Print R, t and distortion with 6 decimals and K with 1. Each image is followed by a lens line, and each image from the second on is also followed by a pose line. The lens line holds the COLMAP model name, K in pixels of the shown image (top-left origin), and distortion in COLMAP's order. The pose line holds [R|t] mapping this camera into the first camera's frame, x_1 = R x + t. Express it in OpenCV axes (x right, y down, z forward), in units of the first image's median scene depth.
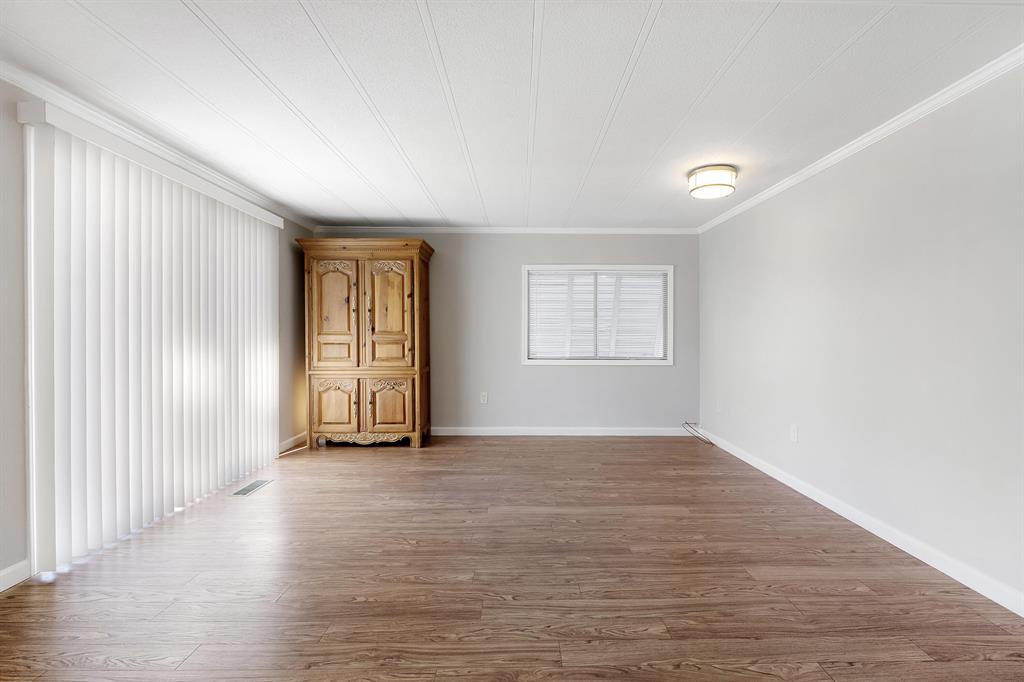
lens RADIAL K [[433.0, 0, 513.3], [0, 433.0, 333.9], [0, 0, 1]] dist [-0.009445, -0.000417]
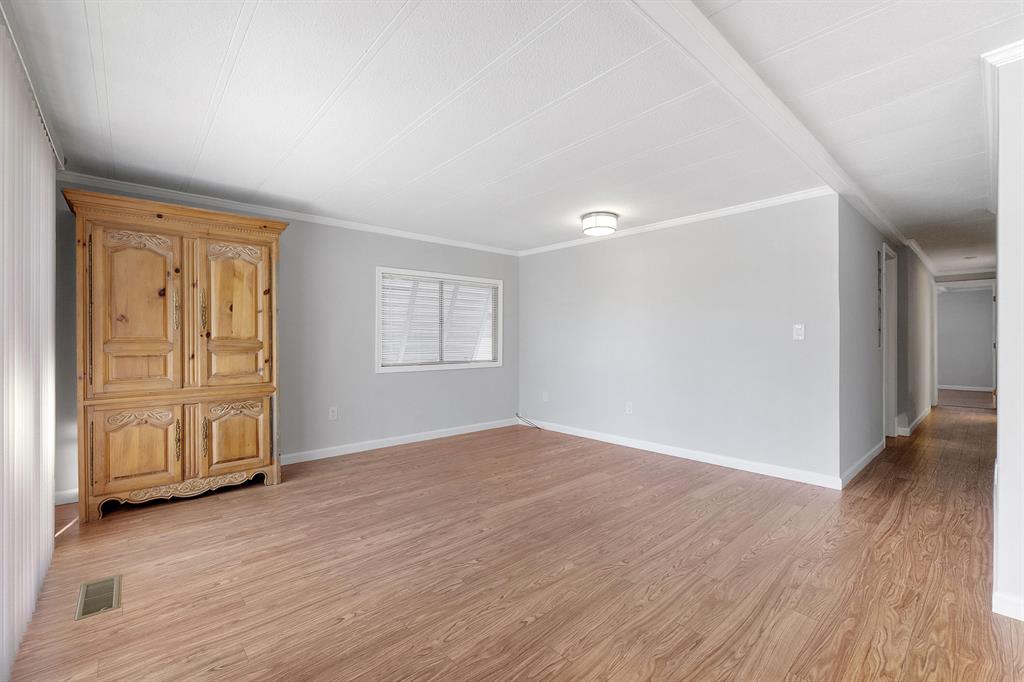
lens RADIAL K [[433.0, 0, 493.7], [0, 433.0, 339.7], [0, 0, 1]] dist [-0.009445, -0.000417]
pose [[0.761400, -0.005363, 0.648260, -0.430275], [0.005351, 0.999984, 0.001988, -0.001503], [-0.648260, 0.001955, 0.761417, 0.136673]]
